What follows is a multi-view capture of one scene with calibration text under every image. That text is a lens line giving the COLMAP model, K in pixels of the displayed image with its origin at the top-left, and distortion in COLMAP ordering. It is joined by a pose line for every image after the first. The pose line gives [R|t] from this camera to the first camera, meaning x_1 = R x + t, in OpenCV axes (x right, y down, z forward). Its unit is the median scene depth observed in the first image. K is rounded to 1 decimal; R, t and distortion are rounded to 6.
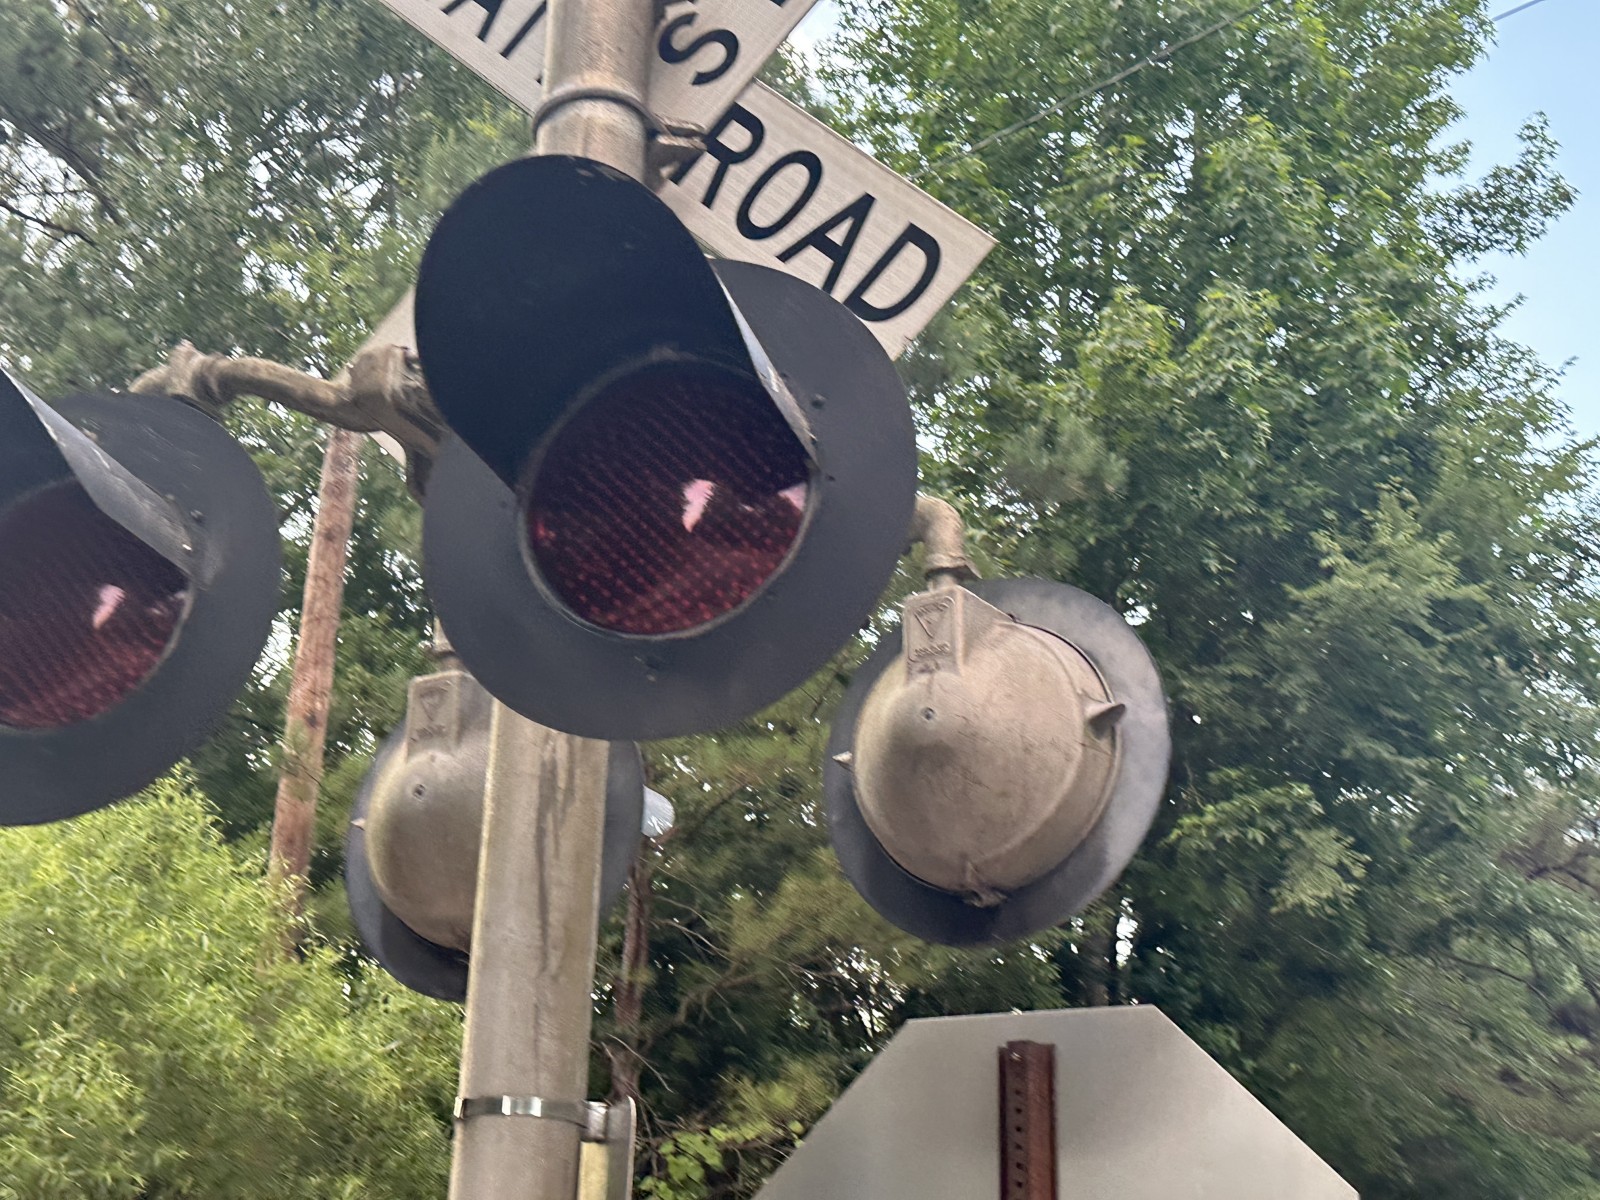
lens RADIAL K [[2252.5, 0, 864.3], [0, 2252.5, 647.1], [0, 0, 1]] dist [0.144840, 0.027957]
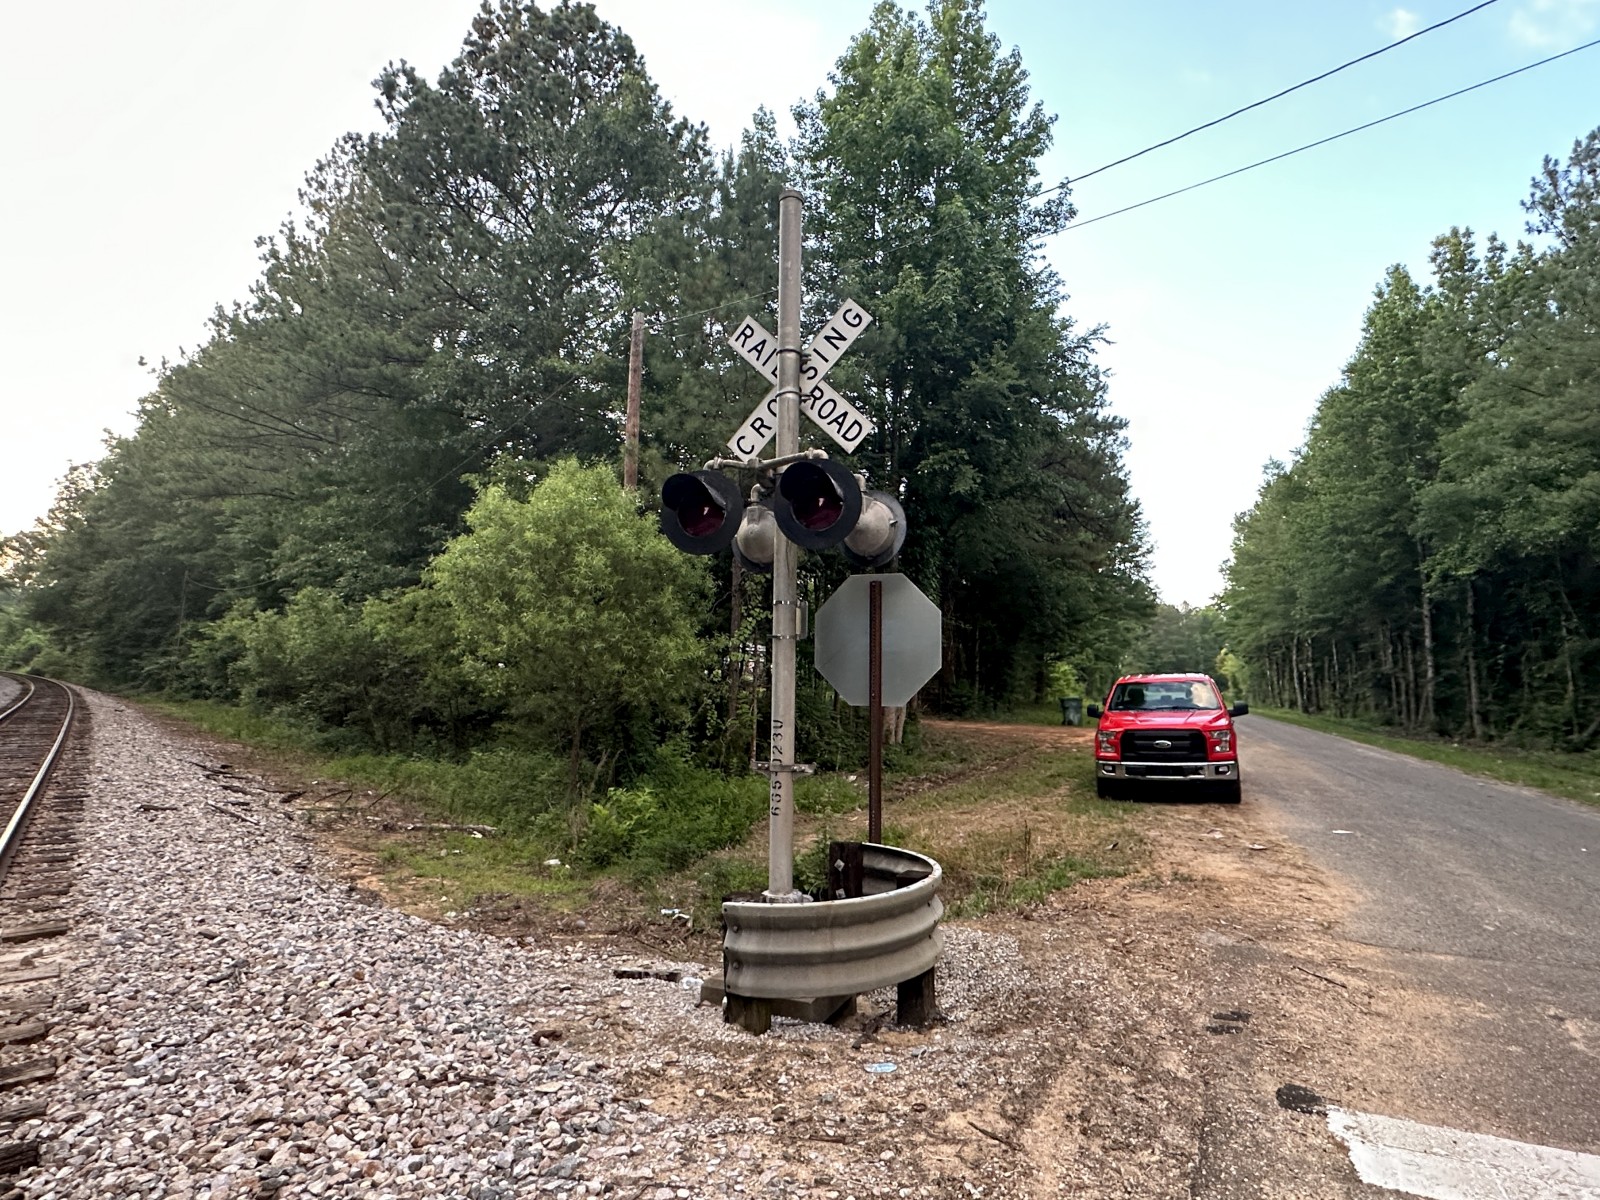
lens RADIAL K [[892.9, 0, 800.0], [0, 892.9, 600.0], [0, 0, 1]] dist [-0.001691, 0.001116]
pose [[0.999995, -0.003169, -0.000199, -0.157113], [0.003108, 0.964014, 0.265833, -0.513027], [-0.000651, -0.265832, 0.964019, -1.463508]]
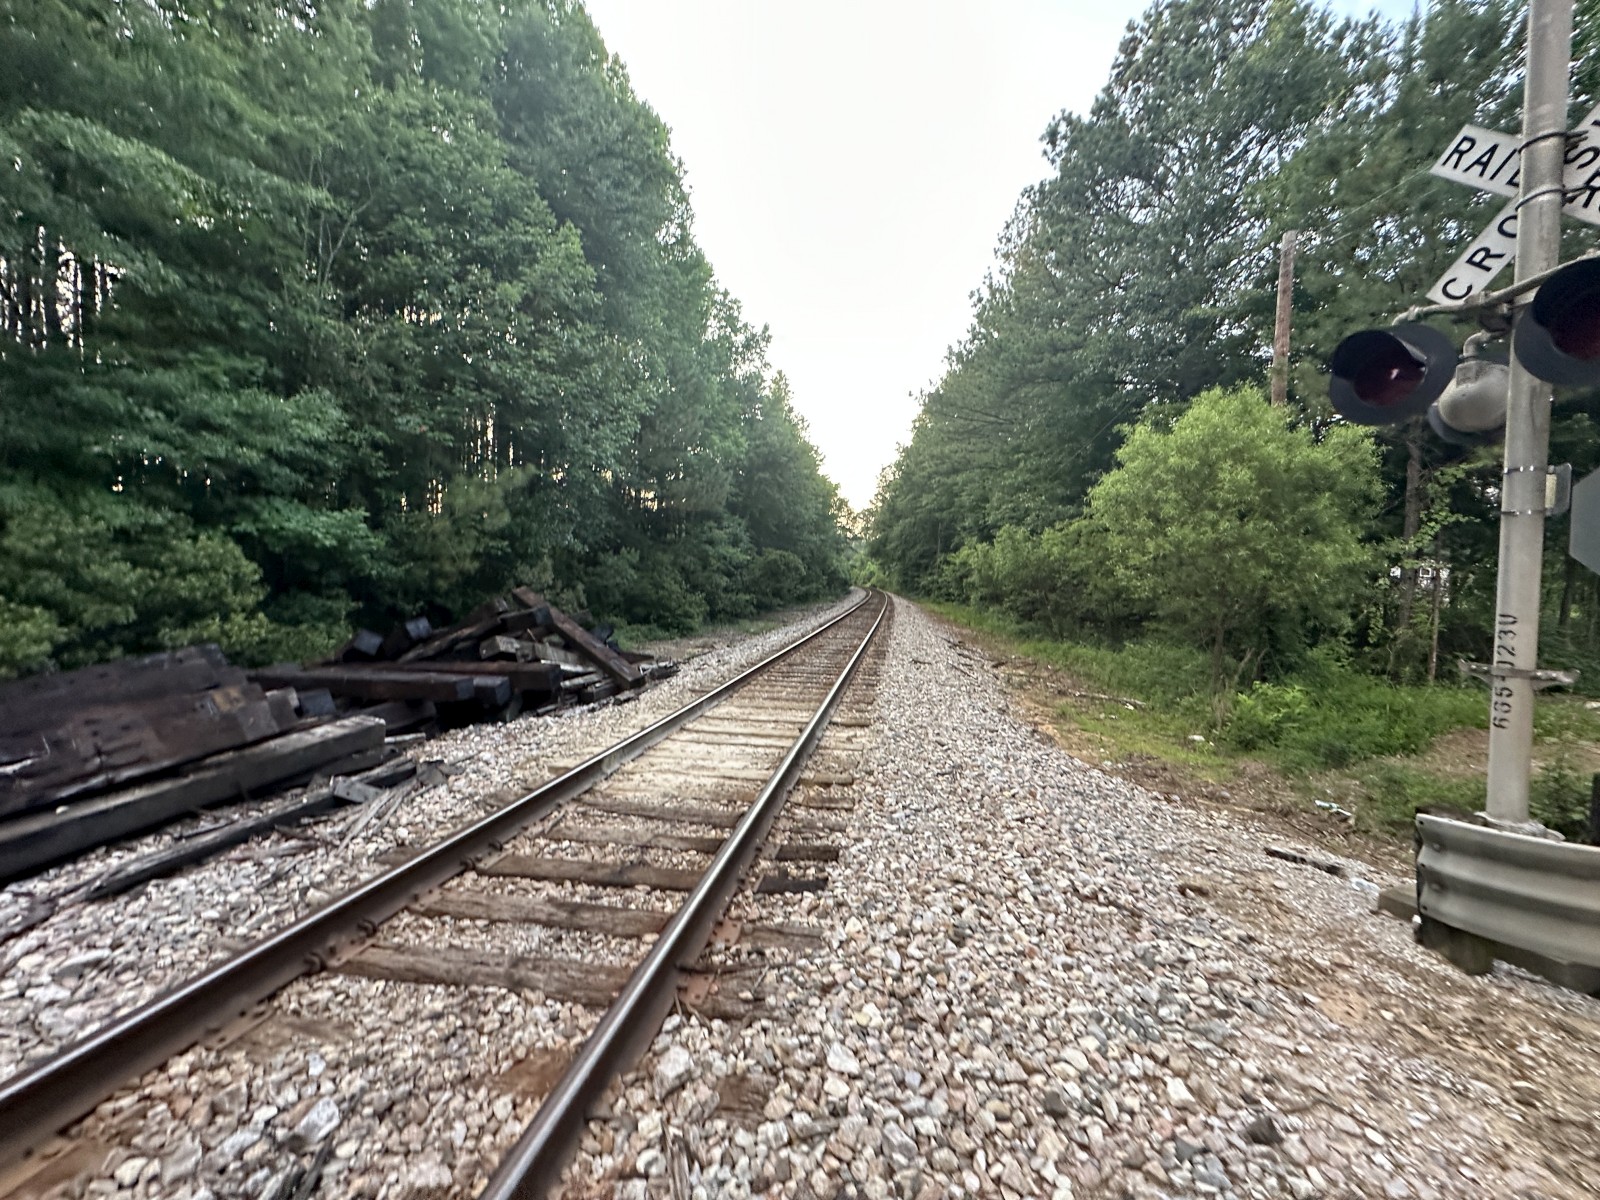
lens RADIAL K [[645.6, 0, 800.0], [0, 645.6, 600.0], [0, 0, 1]] dist [0.002214, -0.000213]
pose [[0.682739, 0.018355, -0.730432, -0.261731], [0.246009, 0.935543, 0.253455, -0.302468], [0.688002, -0.352736, 0.634216, -1.150073]]
